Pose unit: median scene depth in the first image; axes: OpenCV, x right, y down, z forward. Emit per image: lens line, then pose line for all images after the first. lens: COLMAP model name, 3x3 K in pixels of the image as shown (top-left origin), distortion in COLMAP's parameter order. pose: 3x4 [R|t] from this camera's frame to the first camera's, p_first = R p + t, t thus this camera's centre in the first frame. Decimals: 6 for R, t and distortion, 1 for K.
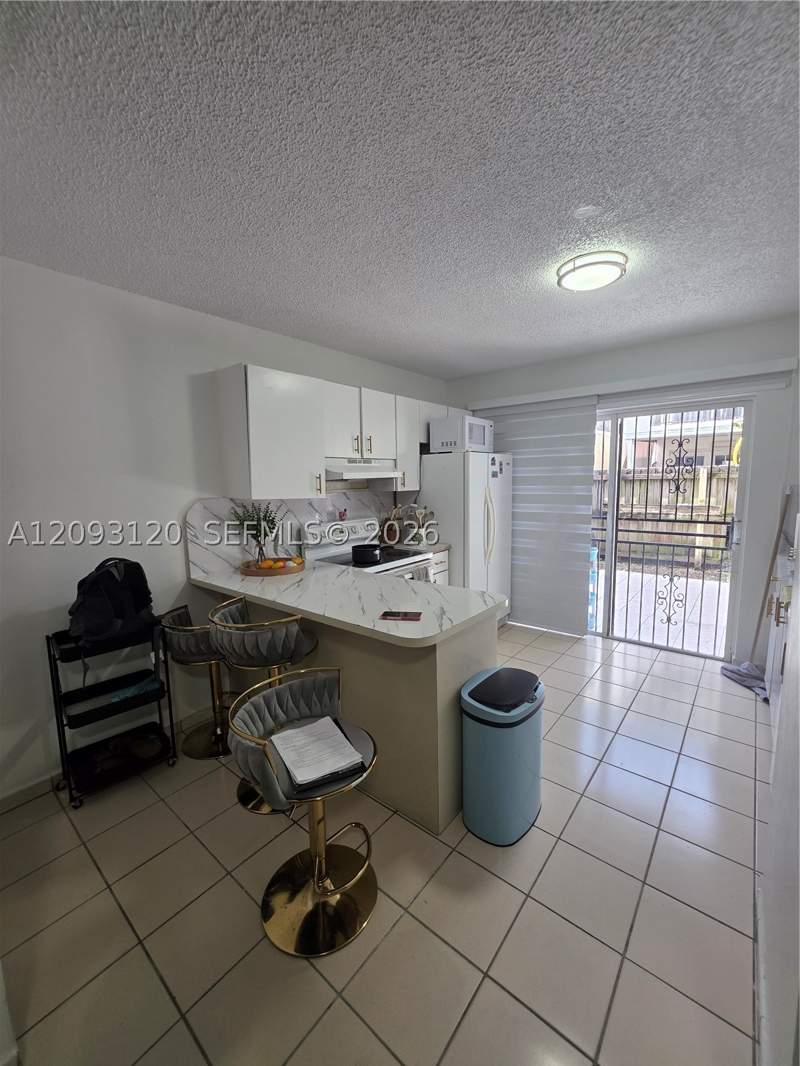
lens RADIAL K [[424.7, 0, 397.6], [0, 424.7, 530.8], [0, 0, 1]] dist [-0.000250, -0.000081]
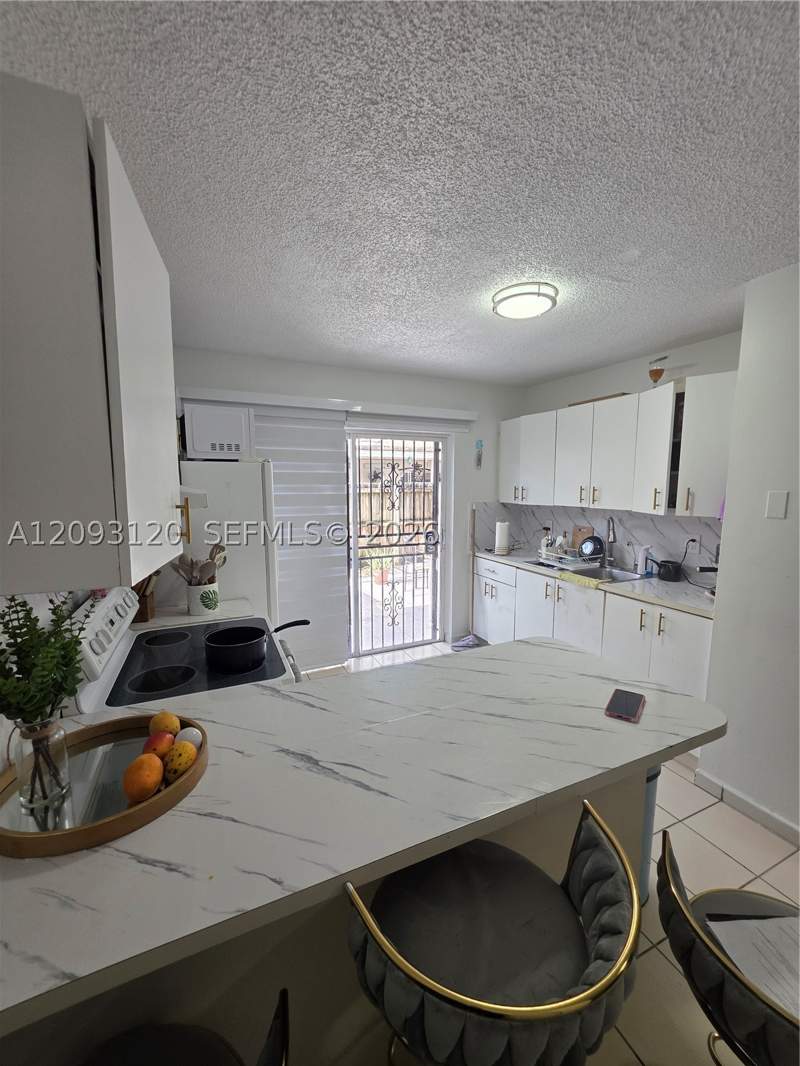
lens RADIAL K [[424.7, 0, 399.3], [0, 424.7, 537.6], [0, 0, 1]] dist [-0.000250, -0.000081]
pose [[0.444640, -0.091859, 0.890987, -0.363620], [0.103302, 0.993349, 0.050860, -0.071801], [-0.889732, 0.069427, 0.451172, 0.477585]]
